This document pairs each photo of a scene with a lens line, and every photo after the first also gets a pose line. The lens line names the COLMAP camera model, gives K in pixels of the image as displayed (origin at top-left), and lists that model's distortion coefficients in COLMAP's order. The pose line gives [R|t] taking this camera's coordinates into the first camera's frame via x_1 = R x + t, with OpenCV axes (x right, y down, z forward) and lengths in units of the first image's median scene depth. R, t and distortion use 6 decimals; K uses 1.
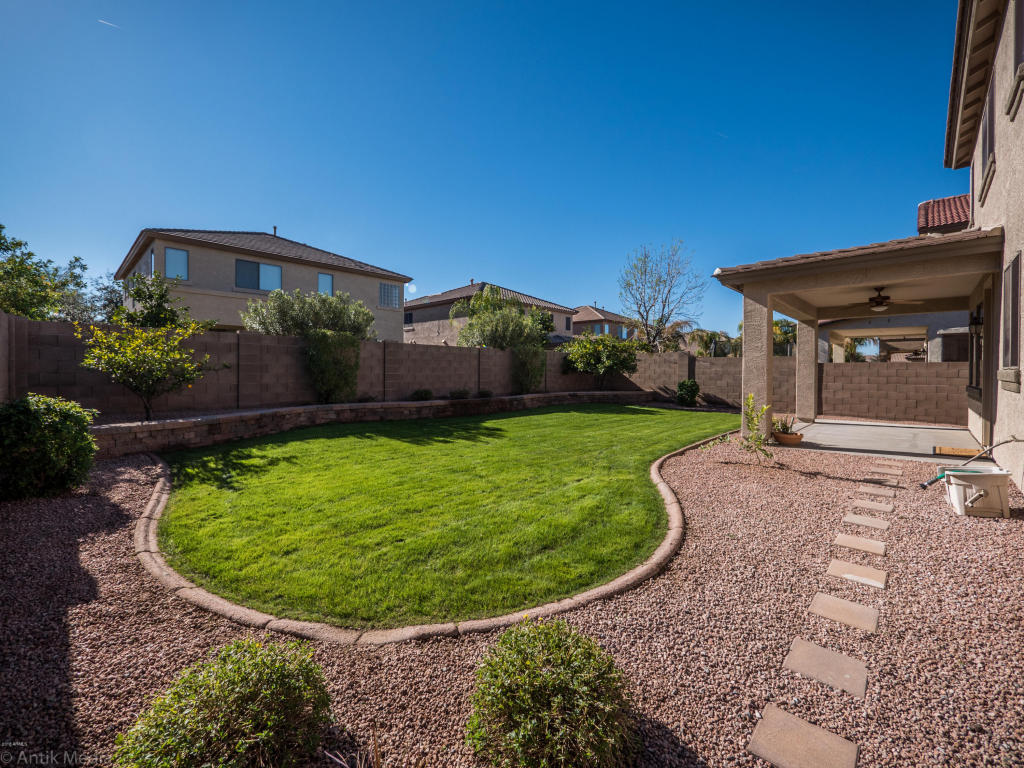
lens RADIAL K [[432.3, 0, 515.5], [0, 432.3, 376.5], [0, 0, 1]] dist [-0.004089, -0.000500]
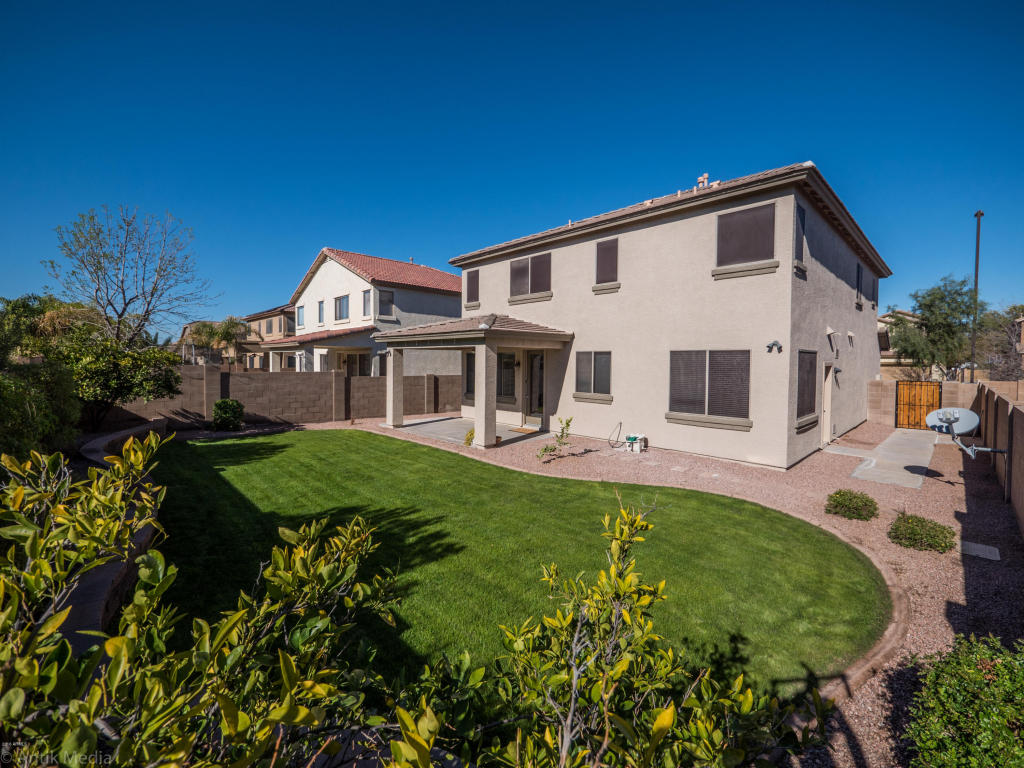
lens RADIAL K [[432.3, 0, 515.5], [0, 432.3, 376.5], [0, 0, 1]] dist [-0.004089, -0.000500]
pose [[0.037610, -0.039890, 0.998496, -0.506433], [0.004962, 0.999198, 0.039731, -0.081470], [-0.999280, 0.003460, 0.037777, 0.495297]]
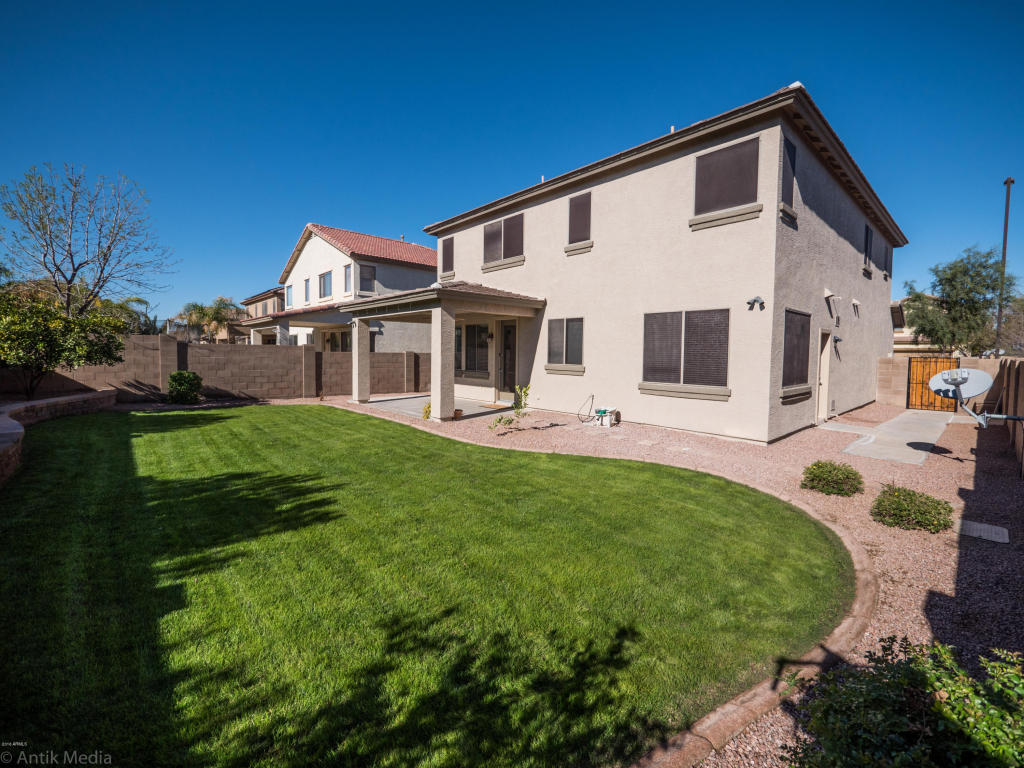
lens RADIAL K [[432.3, 0, 515.5], [0, 432.3, 376.5], [0, 0, 1]] dist [-0.004089, -0.000500]
pose [[0.069006, -0.059771, 0.995824, -0.431377], [0.001551, 0.998209, 0.059806, -0.035253], [-0.997615, -0.002582, 0.068975, 0.403079]]
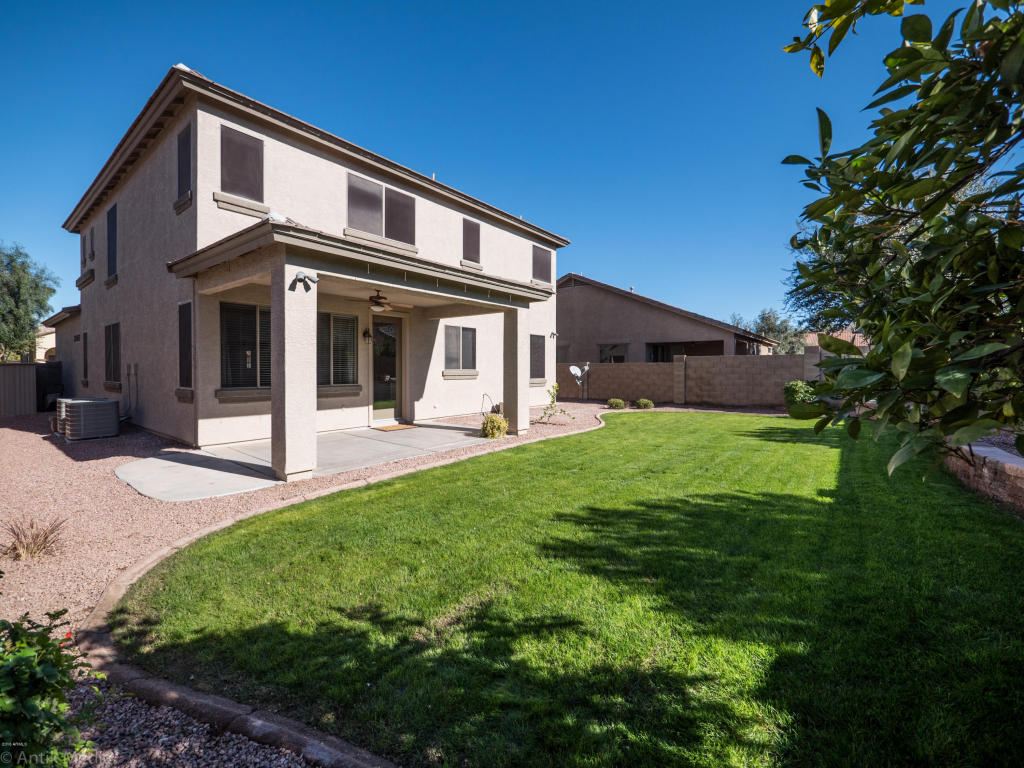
lens RADIAL K [[439.9, 0, 511.9], [0, 439.9, 374.5], [0, 0, 1]] dist [-0.003118, -0.000546]
pose [[-0.995720, -0.002621, -0.092387, 0.400396], [-0.005193, 0.999605, 0.027614, -0.023428], [0.092278, 0.027975, -0.995340, 1.290062]]
